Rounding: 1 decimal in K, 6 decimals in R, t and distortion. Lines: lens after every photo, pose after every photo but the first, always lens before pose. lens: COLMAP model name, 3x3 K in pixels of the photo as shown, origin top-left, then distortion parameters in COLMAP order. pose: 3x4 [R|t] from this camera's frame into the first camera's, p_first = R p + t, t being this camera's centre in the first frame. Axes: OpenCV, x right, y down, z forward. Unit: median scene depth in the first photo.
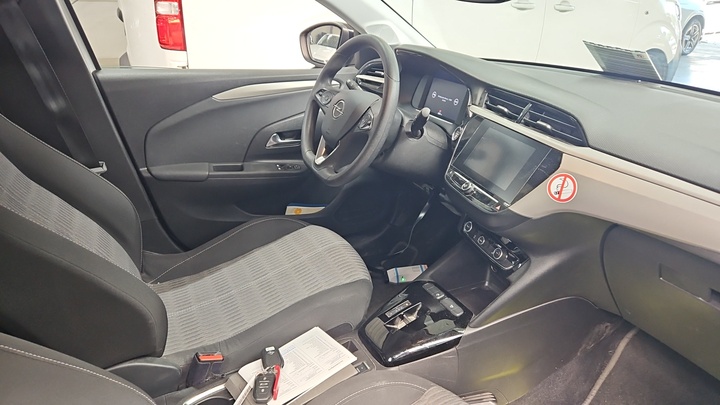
lens RADIAL K [[491.6, 0, 358.7], [0, 491.6, 205.5], [0, 0, 1]] dist [0.032818, -0.009716]
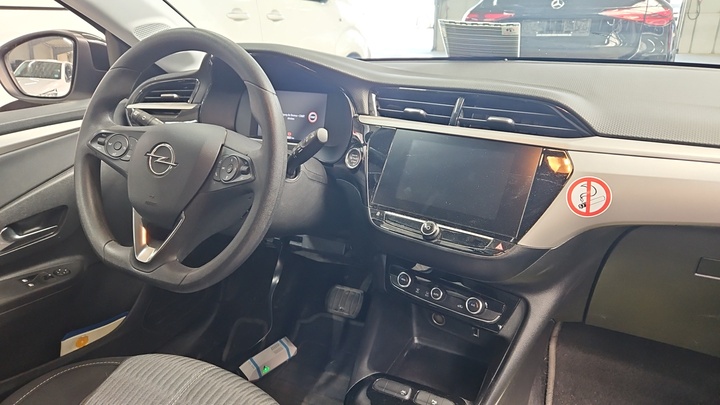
lens RADIAL K [[491.6, 0, 361.7], [0, 491.6, 196.9], [0, 0, 1]] dist [0.032818, -0.009716]
pose [[0.809862, -0.247489, 0.531857, -0.170069], [0.277546, 0.960405, 0.024284, -0.103312], [-0.516808, 0.127949, 0.846486, 0.397749]]
